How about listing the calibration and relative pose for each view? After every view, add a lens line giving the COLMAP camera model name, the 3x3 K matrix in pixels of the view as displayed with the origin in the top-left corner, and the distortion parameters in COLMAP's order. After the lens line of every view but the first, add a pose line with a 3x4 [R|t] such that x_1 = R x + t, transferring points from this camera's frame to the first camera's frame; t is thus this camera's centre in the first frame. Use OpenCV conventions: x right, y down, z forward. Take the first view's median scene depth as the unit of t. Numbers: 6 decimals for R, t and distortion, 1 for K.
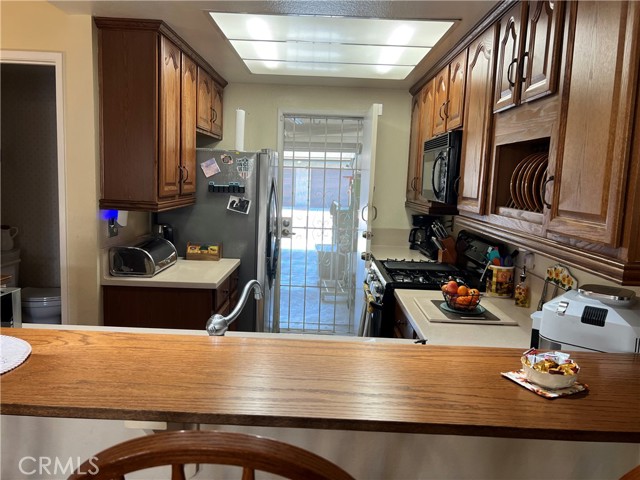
lens RADIAL K [[492.8, 0, 318.1], [0, 492.8, 236.7], [0, 0, 1]] dist [0.060151, -0.071045]
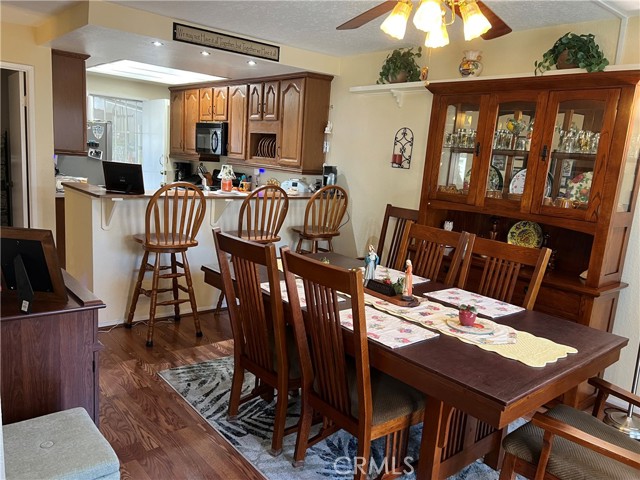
lens RADIAL K [[492.8, 0, 317.3], [0, 492.8, 245.1], [0, 0, 1]] dist [0.060151, -0.071045]
pose [[0.758783, -0.103199, 0.643116, -1.102871], [0.034454, 0.992346, 0.118588, 0.107459], [-0.650431, -0.067825, 0.756531, -1.233931]]
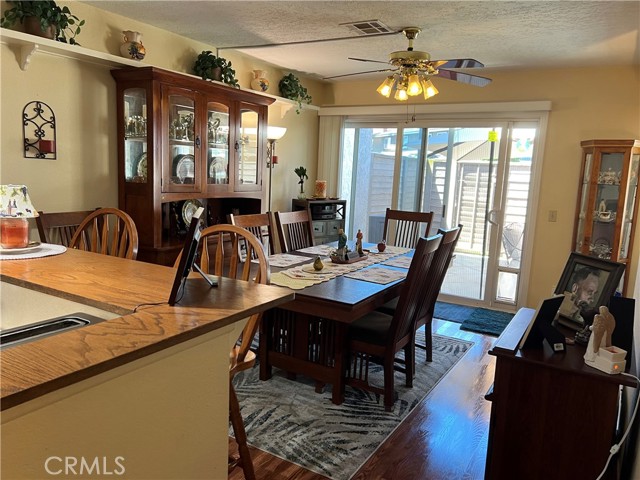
lens RADIAL K [[492.8, 0, 318.7], [0, 492.8, 237.4], [0, 0, 1]] dist [0.060151, -0.071045]
pose [[-0.857878, -0.149128, 0.491738, -0.946156], [-0.016860, 0.964615, 0.263123, -0.123060], [-0.513577, 0.217437, -0.830036, 0.893260]]
